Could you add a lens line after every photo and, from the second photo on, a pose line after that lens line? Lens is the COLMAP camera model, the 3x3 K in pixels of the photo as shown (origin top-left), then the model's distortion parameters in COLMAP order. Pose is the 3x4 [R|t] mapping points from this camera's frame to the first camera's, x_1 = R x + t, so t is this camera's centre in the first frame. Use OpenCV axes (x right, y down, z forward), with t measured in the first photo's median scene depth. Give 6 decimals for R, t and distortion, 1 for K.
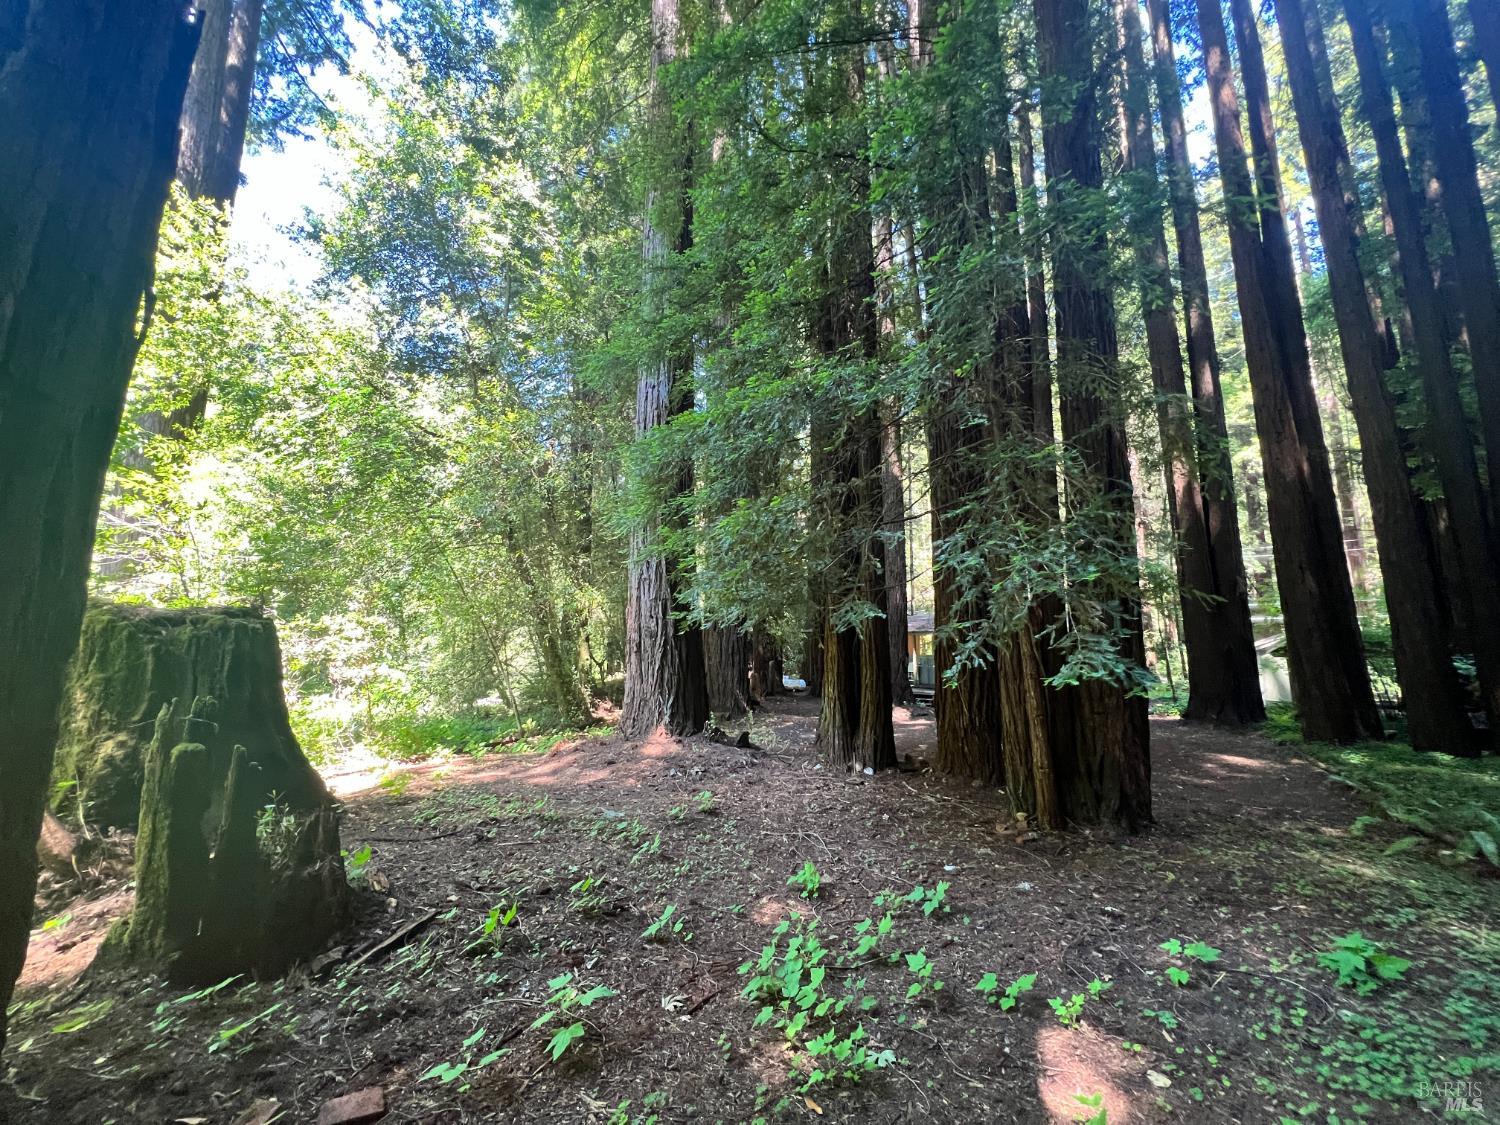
lens RADIAL K [[592.9, 0, 741.7], [0, 592.9, 557.1], [0, 0, 1]] dist [-0.002515, -0.000448]
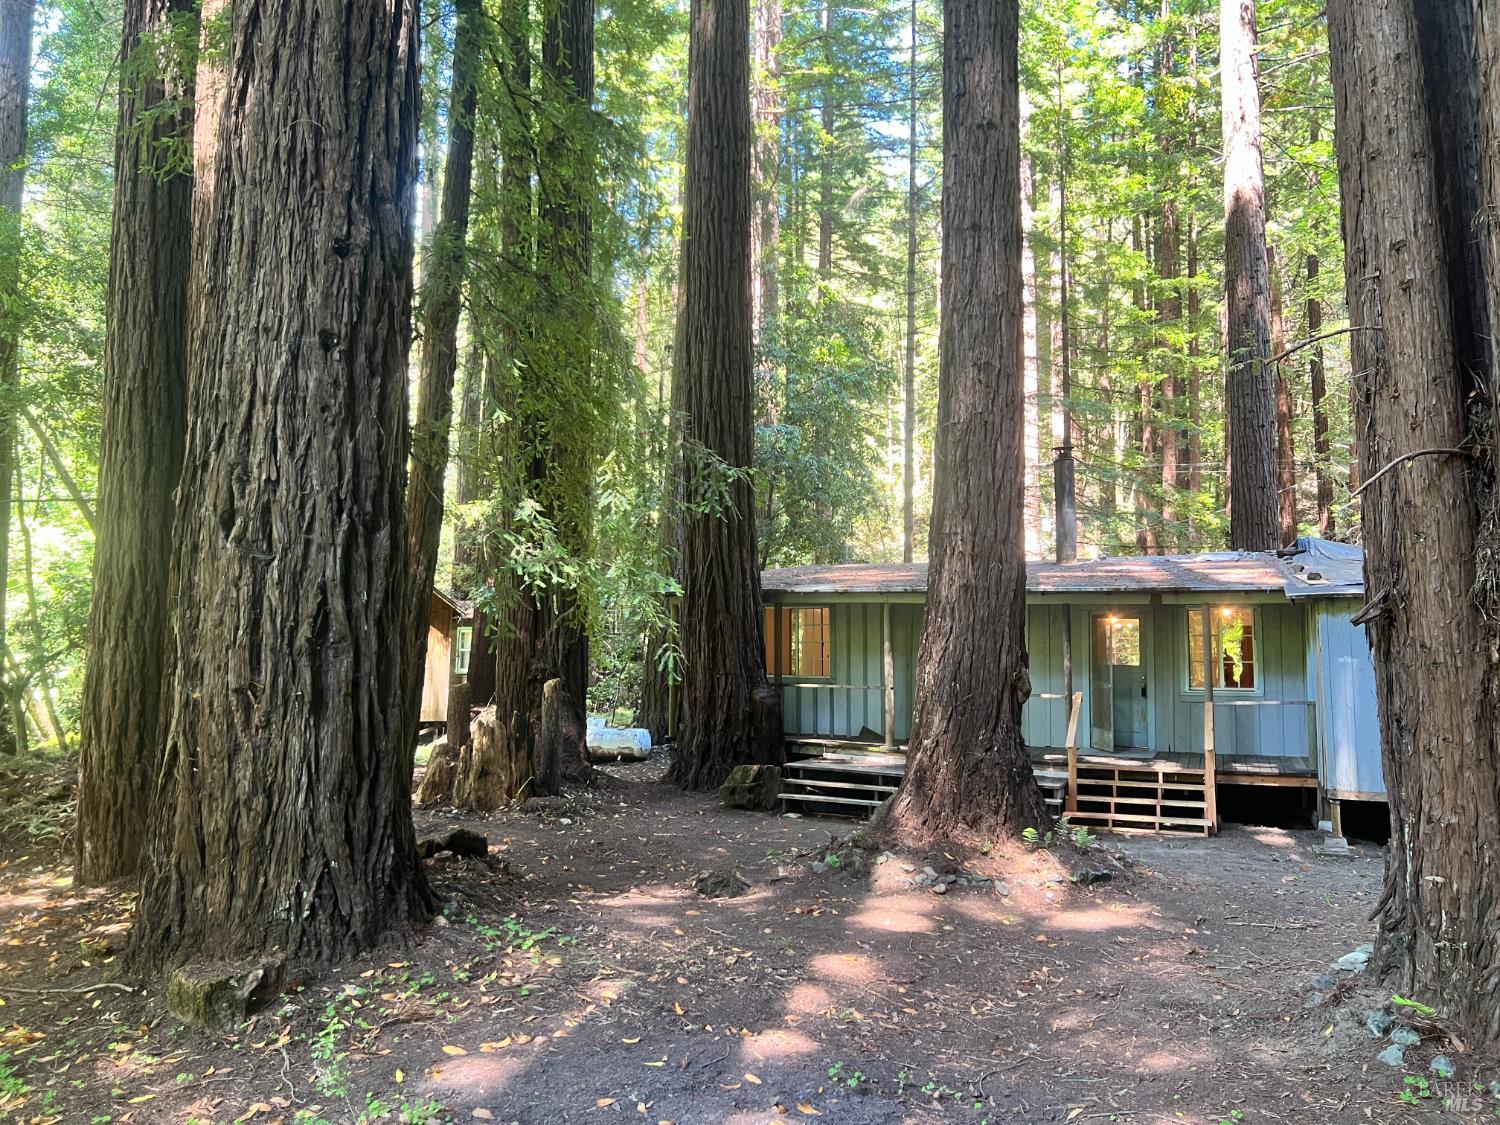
lens RADIAL K [[1143.6, 0, 747.2], [0, 1143.6, 566.5], [0, 0, 1]] dist [0.106223, -0.004605]
pose [[0.980887, 0.022533, 0.193270, 0.113520], [-0.037694, 0.996461, 0.075132, 0.214588], [-0.190893, -0.080981, 0.978265, 1.255168]]
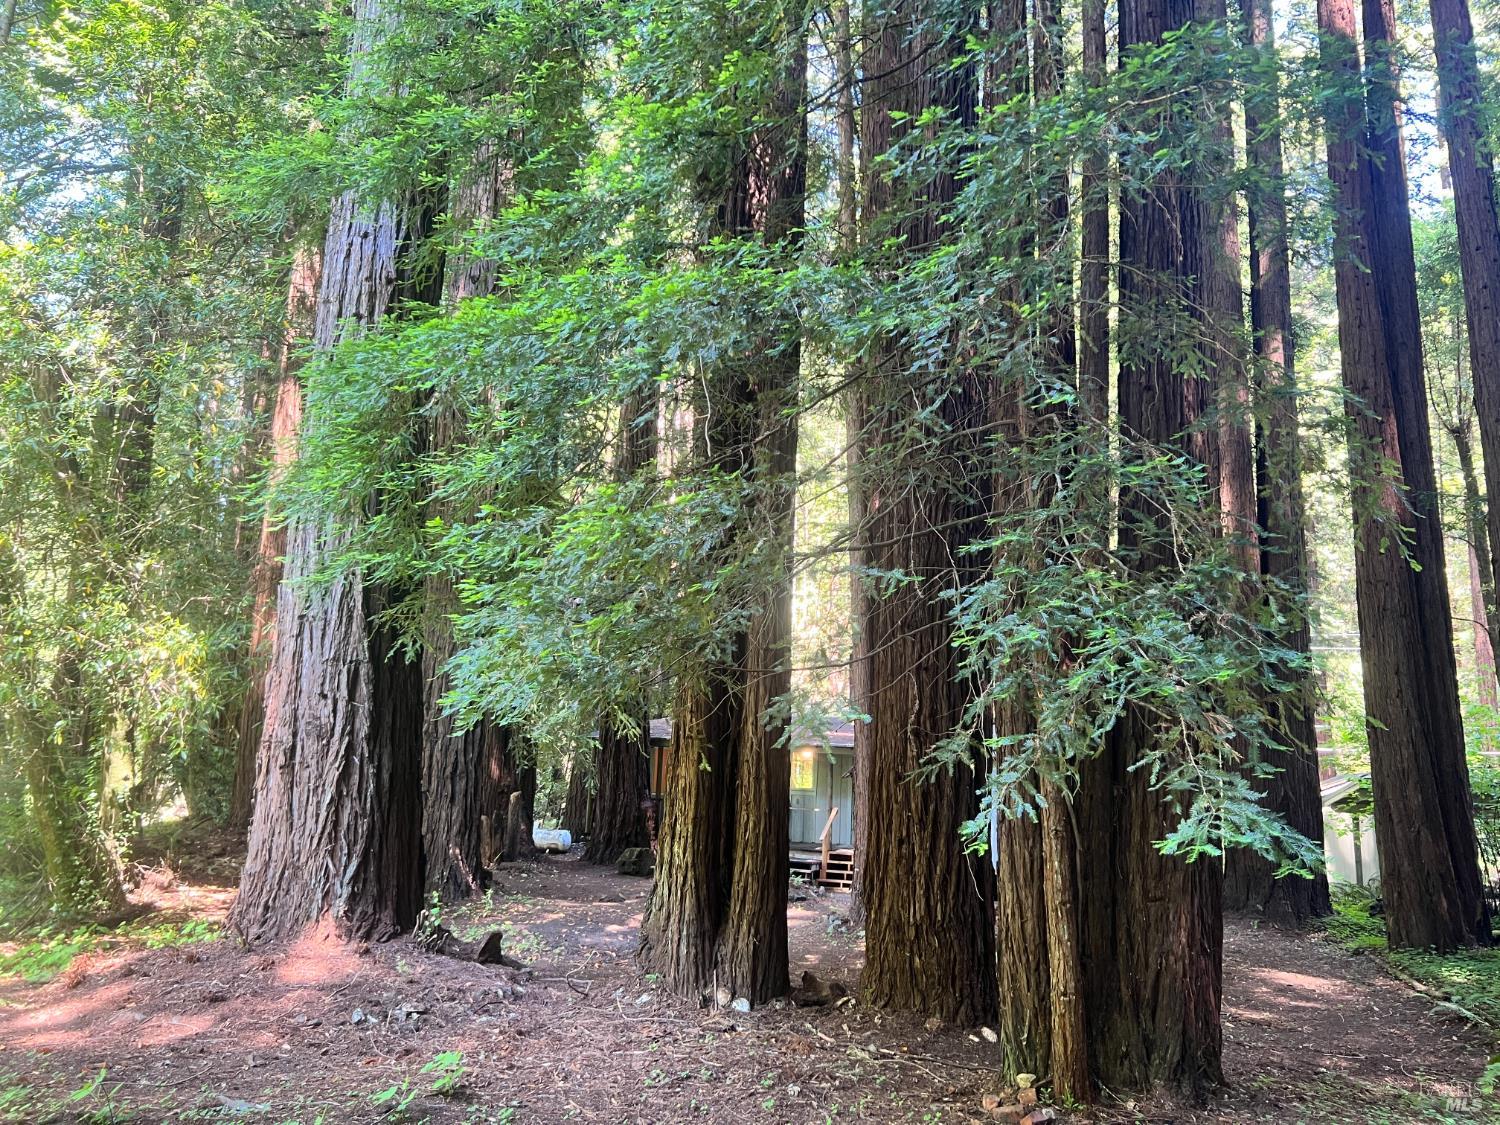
lens RADIAL K [[1124.6, 0, 750.0], [0, 1124.6, 562.5], [0, 0, 1]] dist [0.051899, -0.059919]
pose [[0.962470, 0.083424, 0.258247, -0.067703], [-0.075894, 0.996353, -0.039010, 0.000224], [-0.260559, 0.017947, 0.965291, -0.001249]]
